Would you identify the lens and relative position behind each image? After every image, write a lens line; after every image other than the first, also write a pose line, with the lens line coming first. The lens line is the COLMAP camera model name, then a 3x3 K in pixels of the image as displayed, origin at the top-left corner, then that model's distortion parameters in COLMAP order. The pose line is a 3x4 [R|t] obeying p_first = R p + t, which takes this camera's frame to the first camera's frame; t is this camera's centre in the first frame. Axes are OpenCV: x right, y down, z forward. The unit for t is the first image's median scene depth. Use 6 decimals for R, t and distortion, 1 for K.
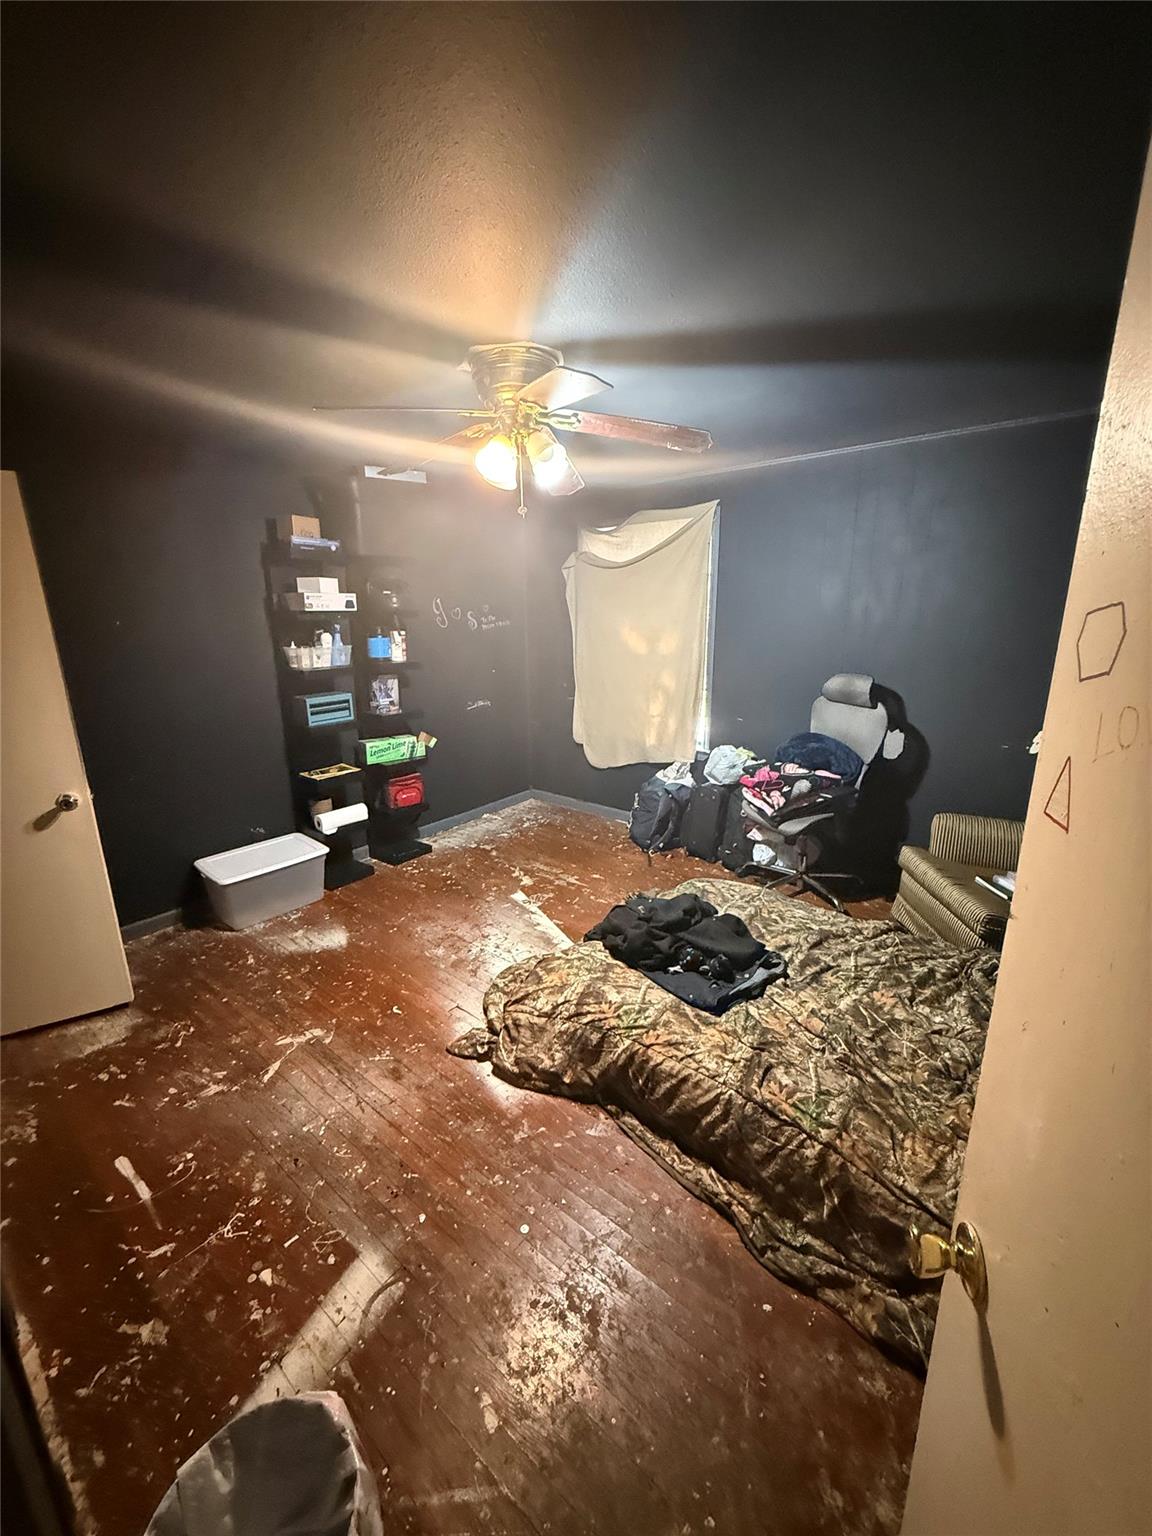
lens RADIAL K [[611.7, 0, 577.1], [0, 611.7, 768.3], [0, 0, 1]] dist [-0.000735, 0.000350]
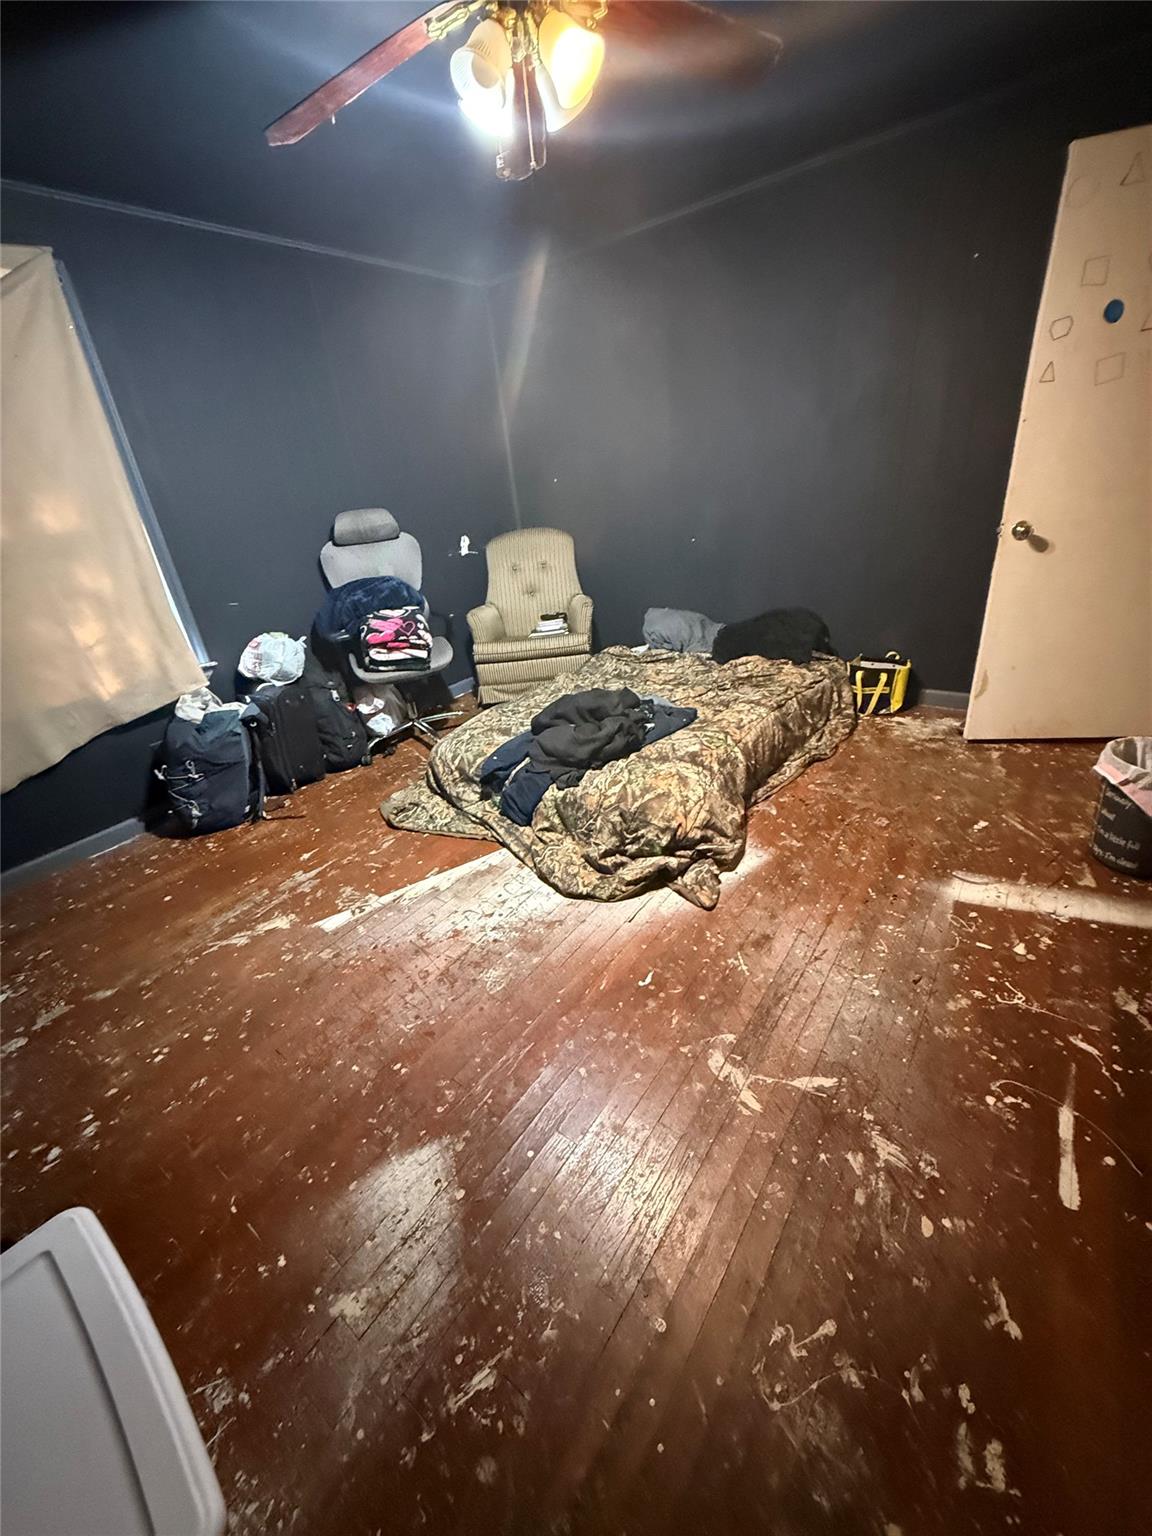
lens RADIAL K [[611.7, 0, 576.3], [0, 611.7, 768.3], [0, 0, 1]] dist [-0.000735, 0.000350]
pose [[-0.046138, -0.417872, 0.907333, -1.041405], [0.351683, 0.843355, 0.406290, -0.135431], [-0.934981, 0.337839, 0.108048, 1.184744]]
